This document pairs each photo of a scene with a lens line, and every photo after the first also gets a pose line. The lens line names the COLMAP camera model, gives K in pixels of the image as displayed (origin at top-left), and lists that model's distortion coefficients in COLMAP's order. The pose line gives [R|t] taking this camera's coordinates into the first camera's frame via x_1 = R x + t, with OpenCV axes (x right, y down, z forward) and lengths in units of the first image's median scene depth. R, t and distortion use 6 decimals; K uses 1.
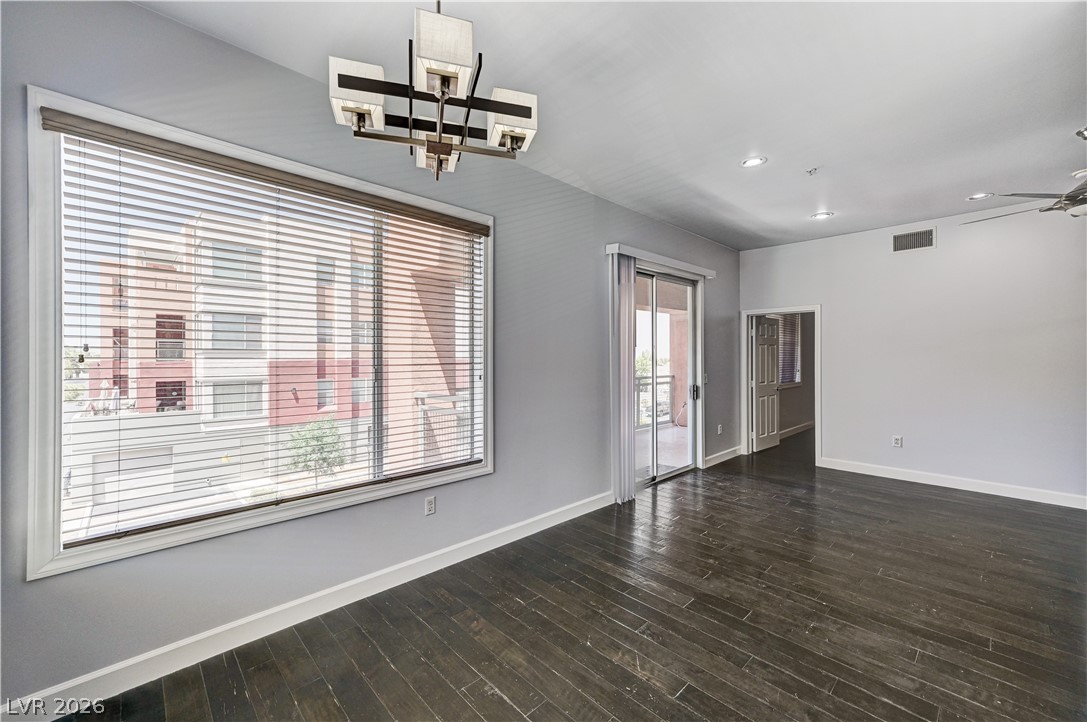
lens RADIAL K [[435.1, 0, 547.8], [0, 435.1, 358.2], [0, 0, 1]] dist [0.016954, 0.000323]
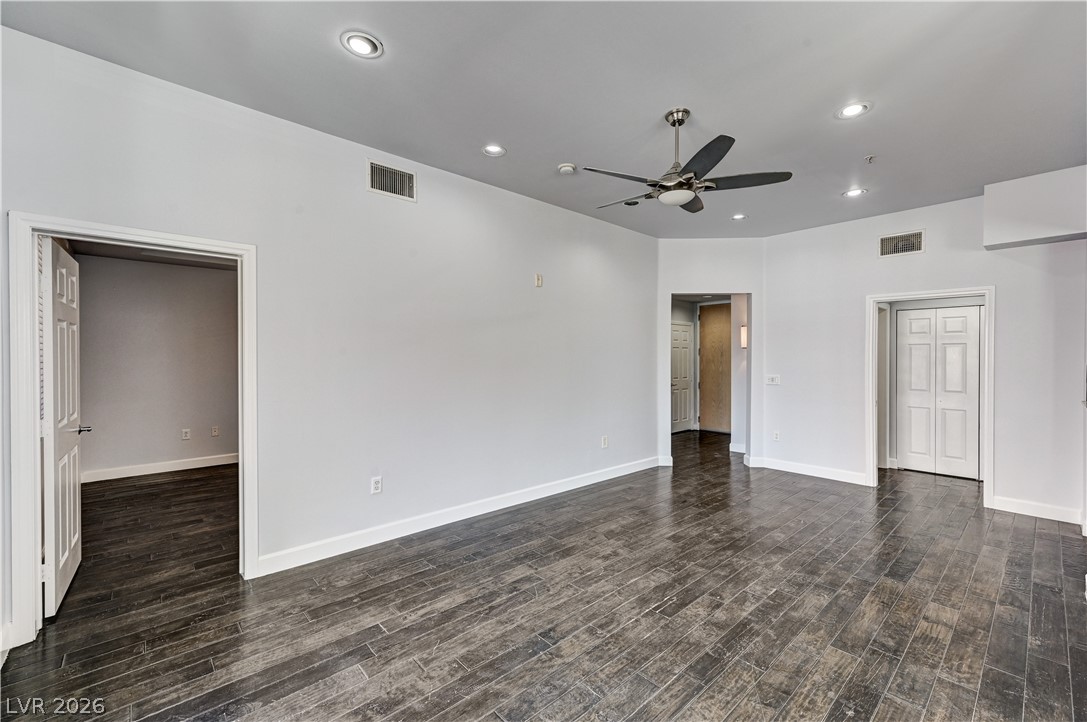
lens RADIAL K [[449.3, 0, 550.8], [0, 449.3, 364.1], [0, 0, 1]] dist [0.012079, -0.000250]
pose [[0.029570, -0.009444, 0.999518, 0.232420], [0.002125, 0.999954, 0.009385, 0.009918], [-0.999560, 0.001846, 0.029589, 1.171356]]
